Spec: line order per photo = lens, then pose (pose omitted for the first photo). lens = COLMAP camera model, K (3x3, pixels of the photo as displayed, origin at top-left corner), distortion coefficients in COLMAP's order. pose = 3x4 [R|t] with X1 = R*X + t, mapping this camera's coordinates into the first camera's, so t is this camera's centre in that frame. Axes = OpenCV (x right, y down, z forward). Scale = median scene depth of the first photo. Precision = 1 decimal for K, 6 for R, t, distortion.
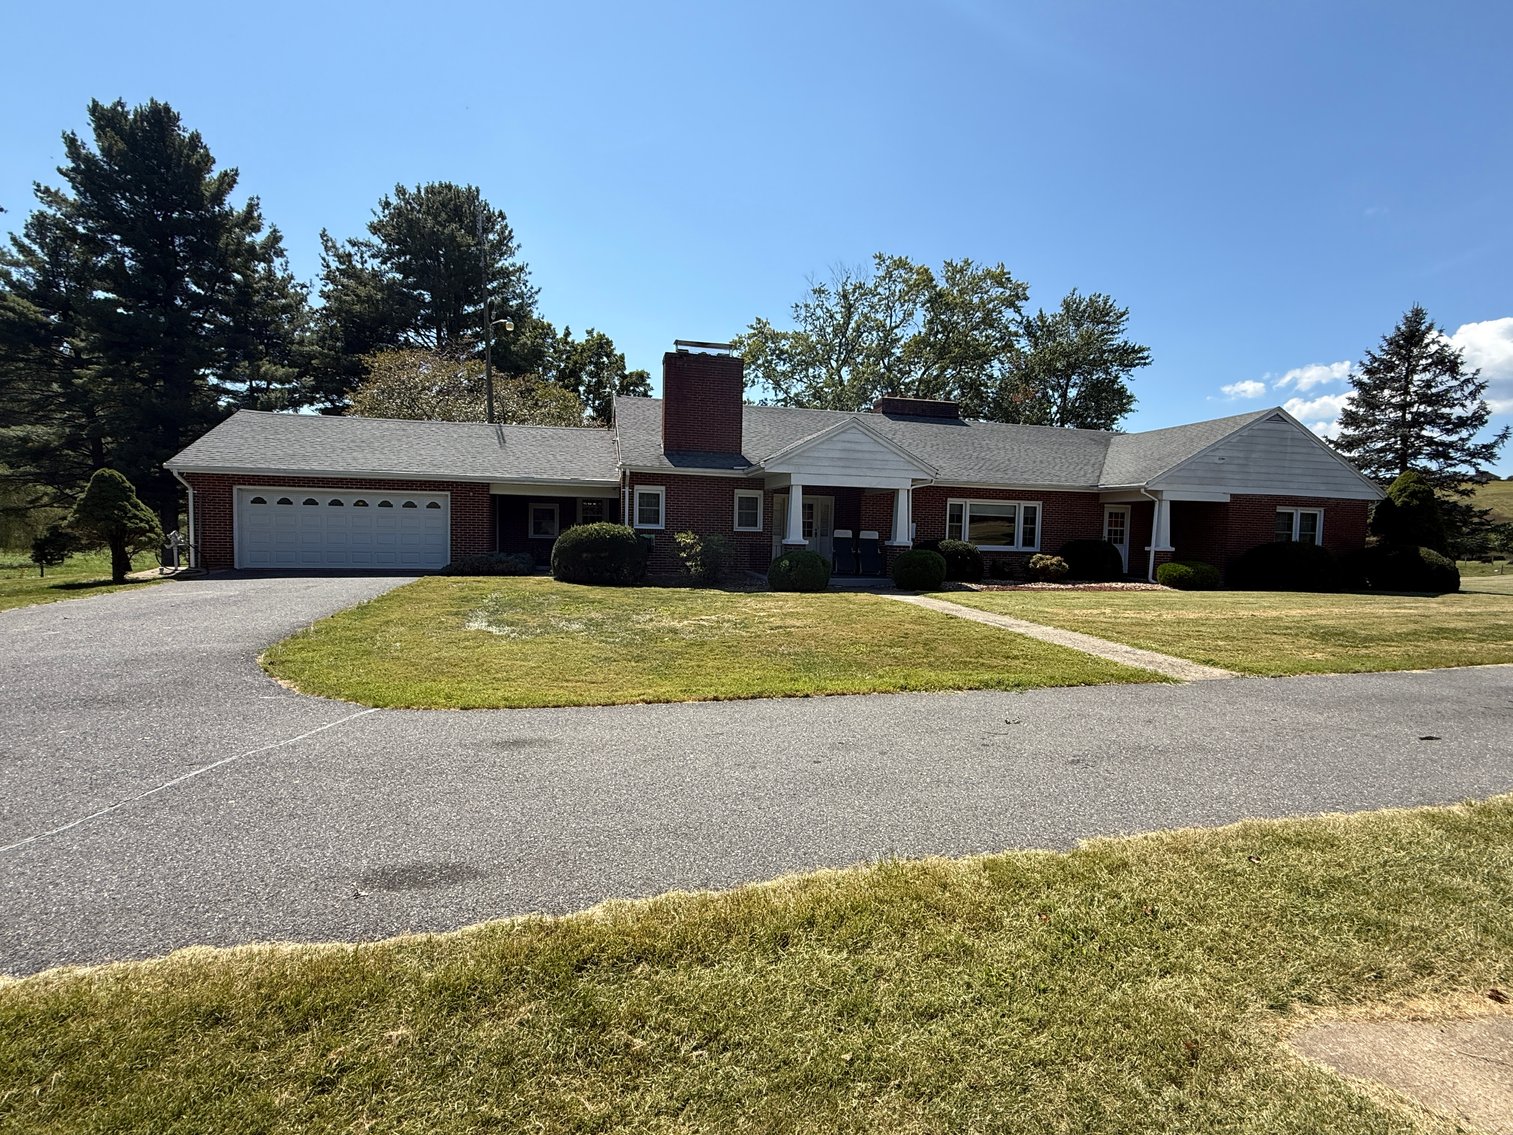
lens RADIAL K [[695.0, 0, 759.1], [0, 695.0, 568.3], [0, 0, 1]] dist [-0.002620, -0.000216]
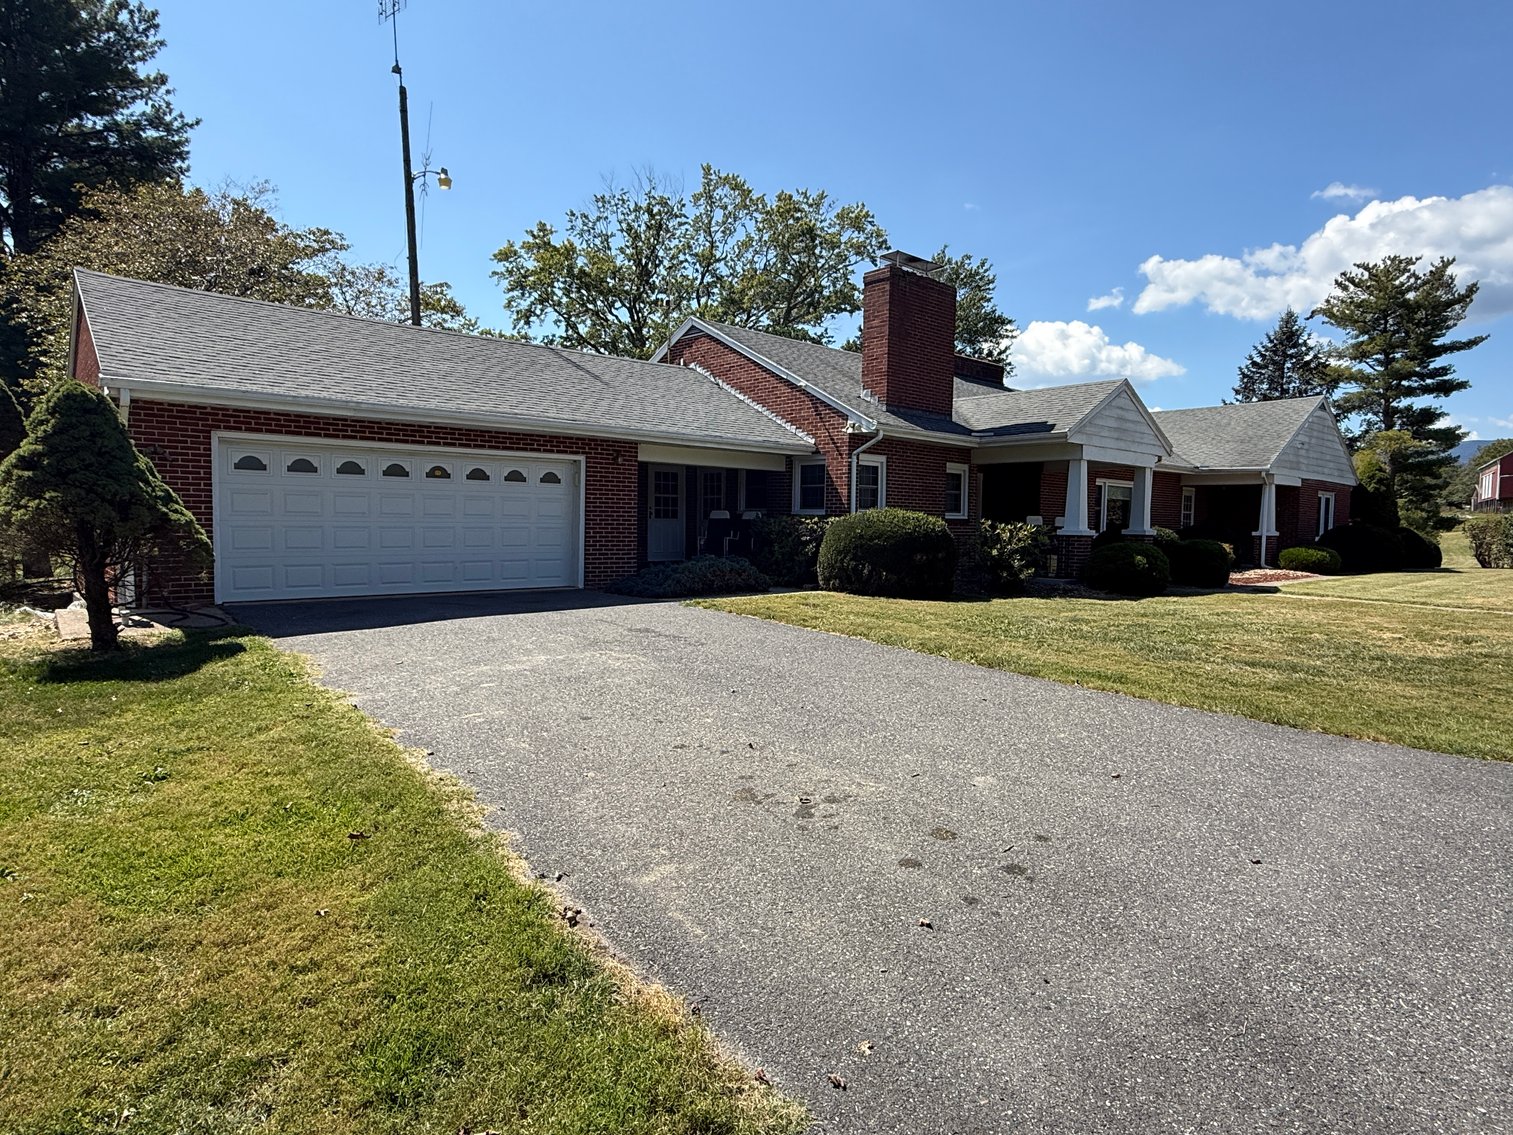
lens RADIAL K [[830.9, 0, 757.2], [0, 830.9, 569.3], [0, 0, 1]] dist [-0.004945, -0.000402]
pose [[0.889614, -0.034103, 0.455438, -0.605197], [0.023834, 0.999316, 0.028273, -0.028153], [-0.456090, -0.014297, 0.889819, 0.286465]]
